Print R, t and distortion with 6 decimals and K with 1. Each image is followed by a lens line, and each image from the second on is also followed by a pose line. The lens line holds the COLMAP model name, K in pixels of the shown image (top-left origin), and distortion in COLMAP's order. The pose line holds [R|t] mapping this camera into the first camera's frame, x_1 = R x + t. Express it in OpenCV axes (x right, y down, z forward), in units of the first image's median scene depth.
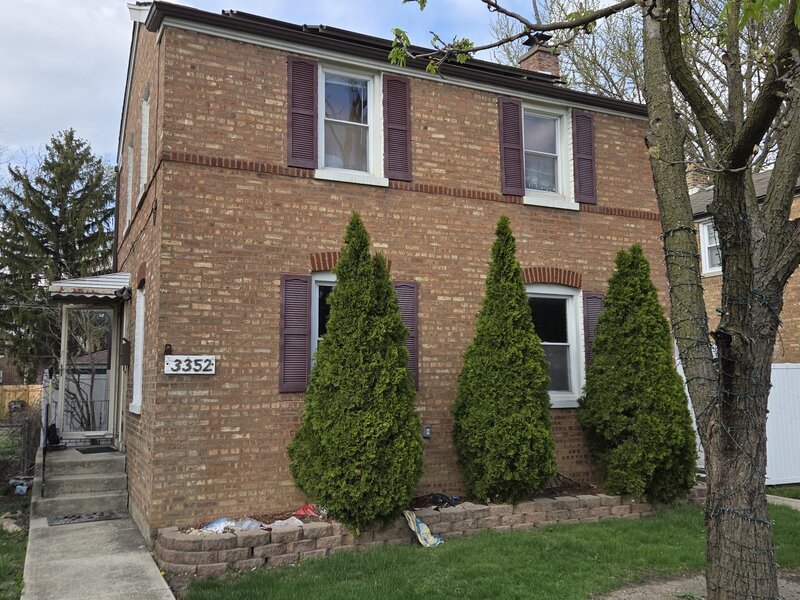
lens RADIAL K [[702.4, 0, 400.0], [0, 702.4, 300.0], [0, 0, 1]] dist [0.059196, -0.017051]
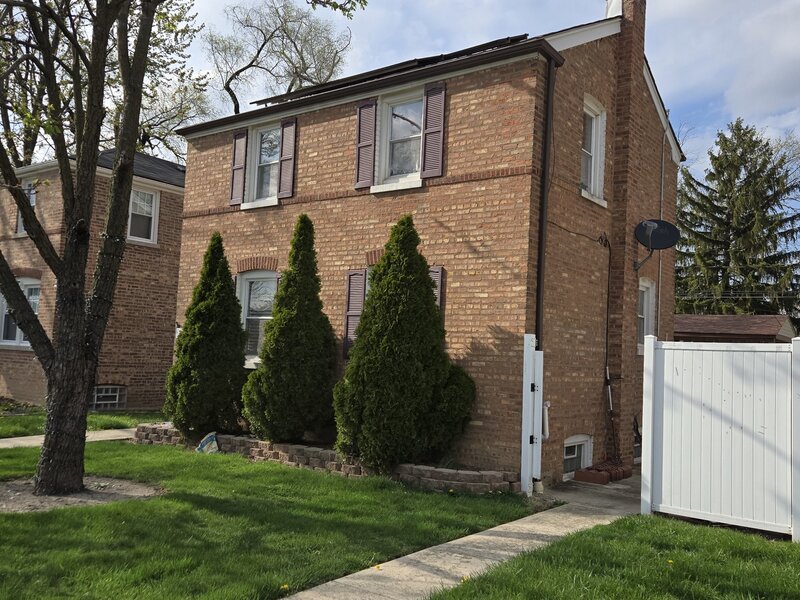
lens RADIAL K [[702.4, 0, 400.0], [0, 702.4, 300.0], [0, 0, 1]] dist [0.059196, -0.017051]
pose [[0.470767, -0.041524, -0.881280, 1.085320], [0.054146, 0.998369, -0.018118, 0.049718], [0.880595, -0.039188, 0.472247, 0.477276]]
